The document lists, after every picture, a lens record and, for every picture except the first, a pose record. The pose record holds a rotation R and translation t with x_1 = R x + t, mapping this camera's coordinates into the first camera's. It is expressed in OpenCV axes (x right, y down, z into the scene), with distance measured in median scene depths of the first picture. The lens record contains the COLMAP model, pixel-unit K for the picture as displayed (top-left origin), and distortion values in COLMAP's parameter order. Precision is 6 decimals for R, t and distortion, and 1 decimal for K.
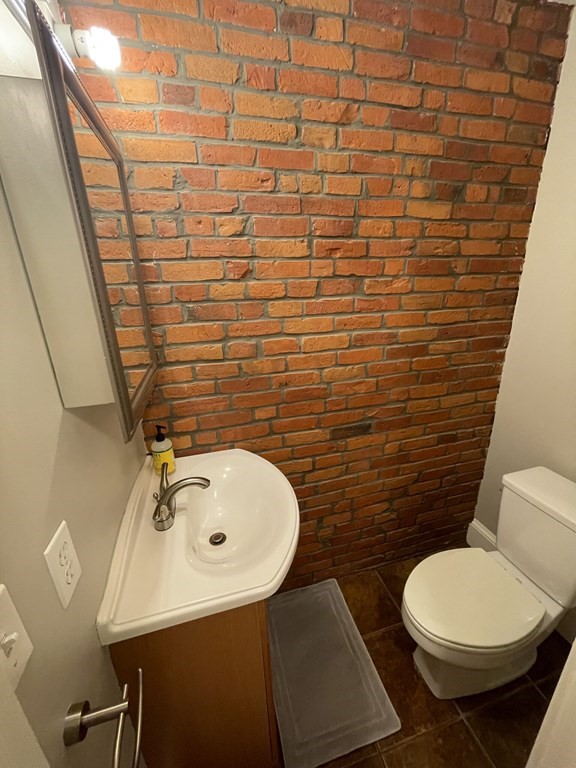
lens RADIAL K [[311.5, 0, 290.3], [0, 311.5, 382.3], [0, 0, 1]] dist [-0.000248, -0.000555]
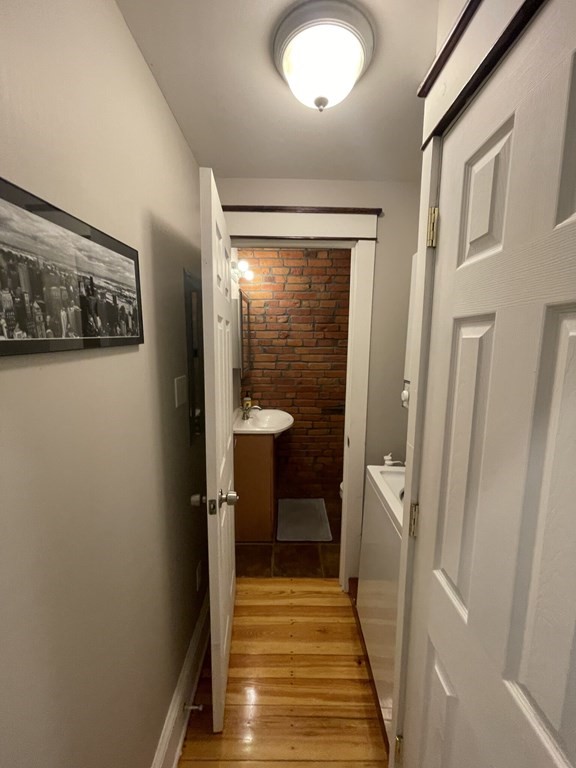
lens RADIAL K [[311.5, 0, 288.3], [0, 311.5, 382.8], [0, 0, 1]] dist [-0.000248, -0.000555]
pose [[0.957826, 0.073173, -0.277876, 0.603458], [-0.121208, 0.979676, -0.159820, 0.430094], [0.260534, 0.186761, 0.947229, -1.341758]]
